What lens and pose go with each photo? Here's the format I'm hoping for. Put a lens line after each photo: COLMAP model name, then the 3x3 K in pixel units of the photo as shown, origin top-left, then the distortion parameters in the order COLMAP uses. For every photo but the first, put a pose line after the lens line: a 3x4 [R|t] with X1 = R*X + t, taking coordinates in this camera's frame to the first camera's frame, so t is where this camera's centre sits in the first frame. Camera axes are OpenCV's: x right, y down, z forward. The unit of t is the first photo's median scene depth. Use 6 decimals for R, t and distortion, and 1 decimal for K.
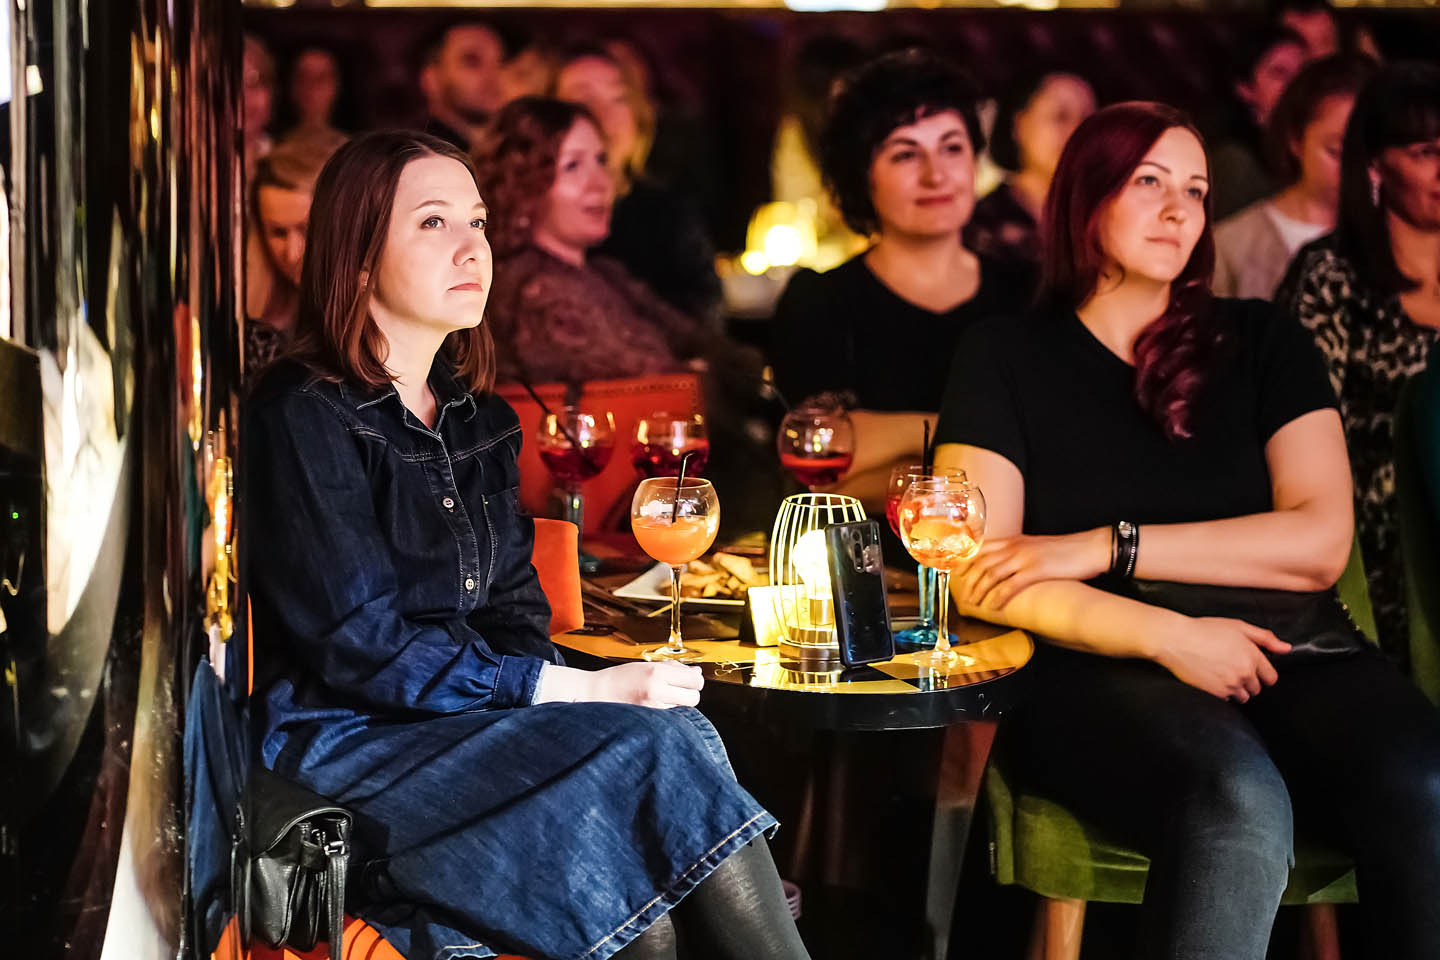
lens RADIAL K [[3521.4, 0, 720.0], [0, 3521.4, 480.0], [0, 0, 1]] dist [-0.034670, -0.241973]
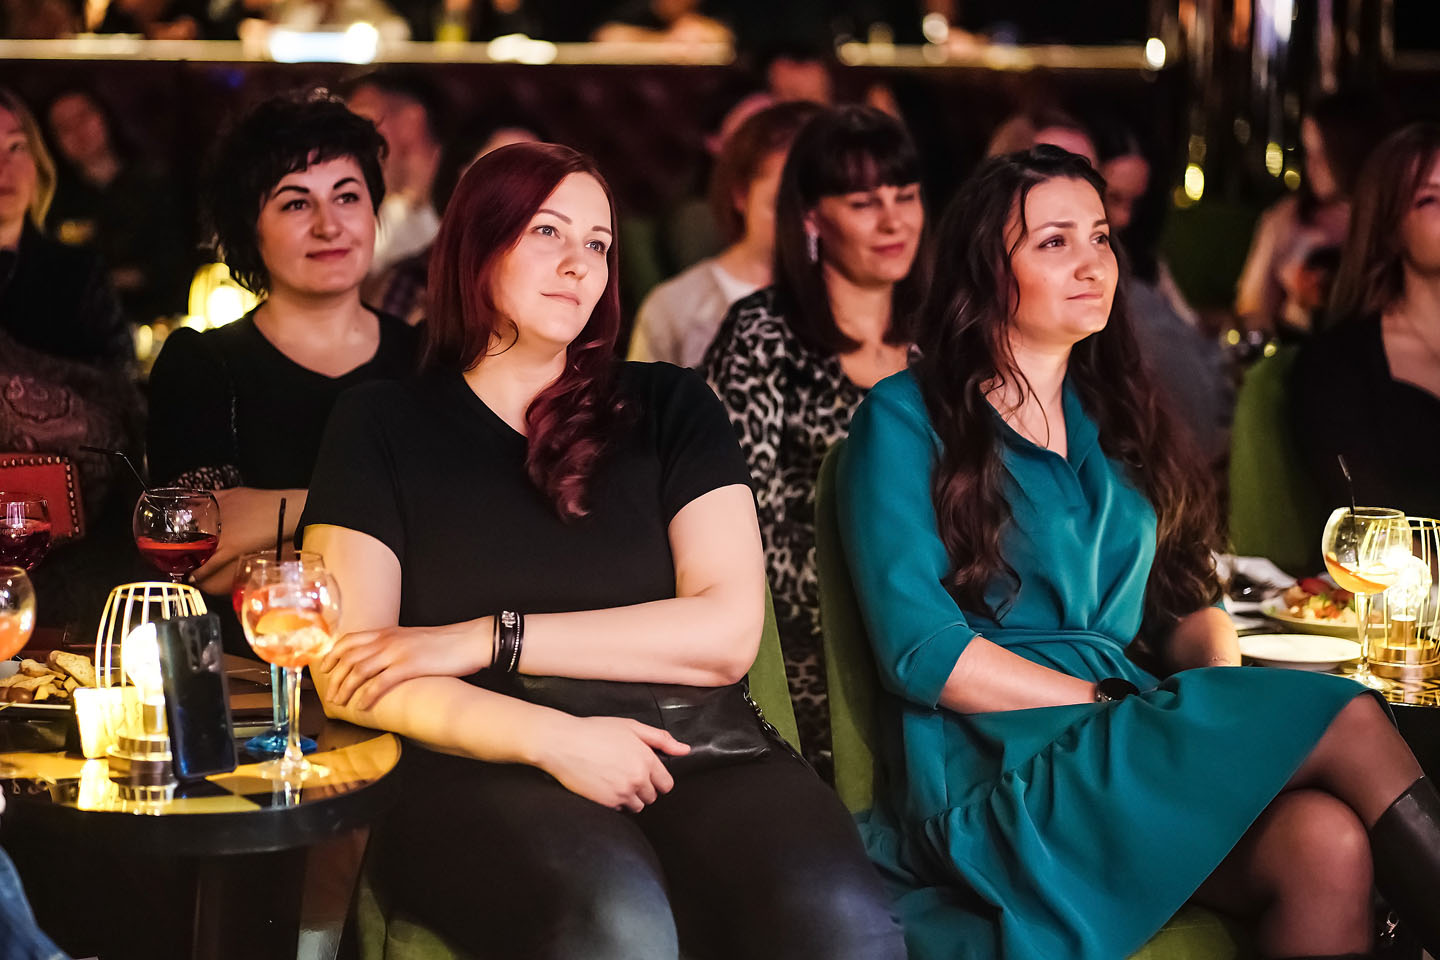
lens RADIAL K [[3521.4, 0, 720.0], [0, 3521.4, 480.0], [0, 0, 1]] dist [-0.034670, -0.241973]
pose [[0.992394, -0.007538, 0.122869, 0.058846], [0.009765, 0.999799, -0.017530, -0.005045], [-0.122712, 0.018597, 0.992268, 0.105088]]
